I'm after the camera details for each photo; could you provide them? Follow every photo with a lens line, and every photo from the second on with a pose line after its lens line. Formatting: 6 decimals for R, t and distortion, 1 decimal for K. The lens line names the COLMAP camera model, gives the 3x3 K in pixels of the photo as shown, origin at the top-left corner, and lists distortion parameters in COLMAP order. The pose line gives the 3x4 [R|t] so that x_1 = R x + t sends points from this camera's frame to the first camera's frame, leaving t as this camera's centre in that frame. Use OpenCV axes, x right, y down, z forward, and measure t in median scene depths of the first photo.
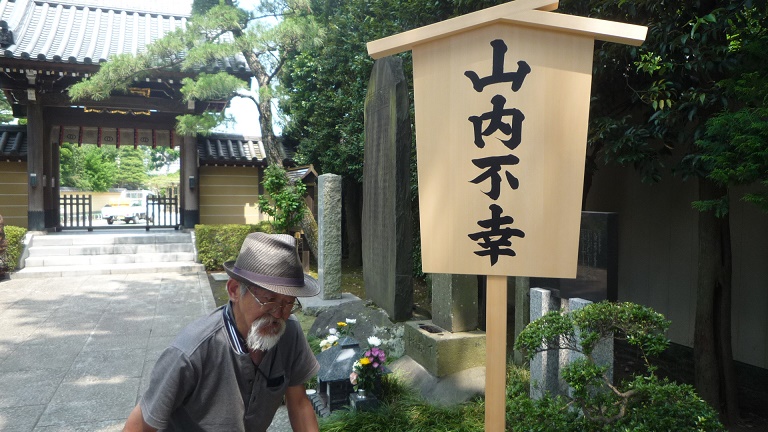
lens RADIAL K [[576.4, 0, 384.0], [0, 576.4, 216.0], [0, 0, 1]] dist [0.016020, -0.068892]
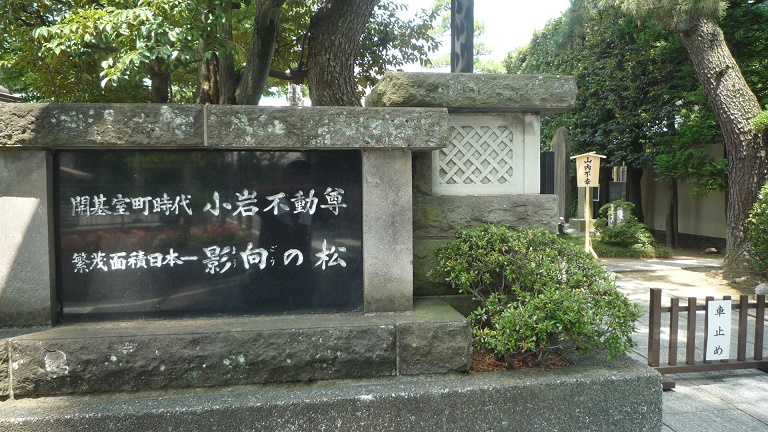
lens RADIAL K [[560.4, 0, 395.0], [0, 560.4, 223.9], [0, 0, 1]] dist [0.015531, -0.053746]
pose [[0.974001, 0.005596, -0.226473, -0.595220], [0.001535, 0.999509, 0.031298, 0.347963], [0.226536, -0.030832, 0.973515, -6.703882]]
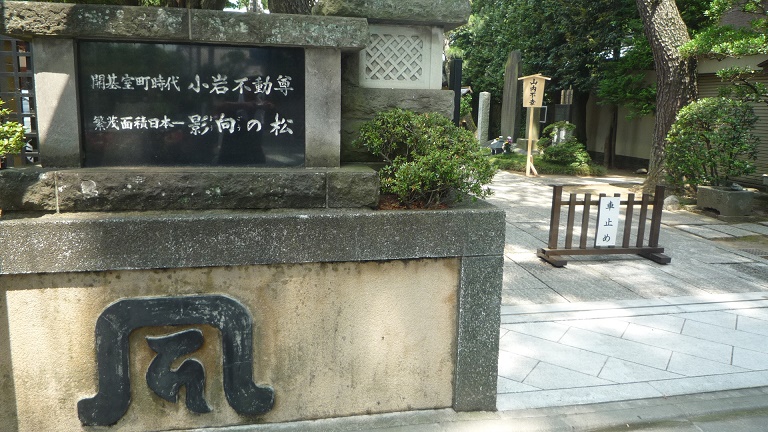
lens RADIAL K [[560.4, 0, 384.0], [0, 560.4, 216.0], [0, 0, 1]] dist [0.018307, -0.070315]
pose [[0.983261, 0.055639, -0.173499, -0.398085], [-0.028813, 0.987734, 0.153462, 0.453724], [0.179910, -0.145894, 0.972804, -7.170688]]
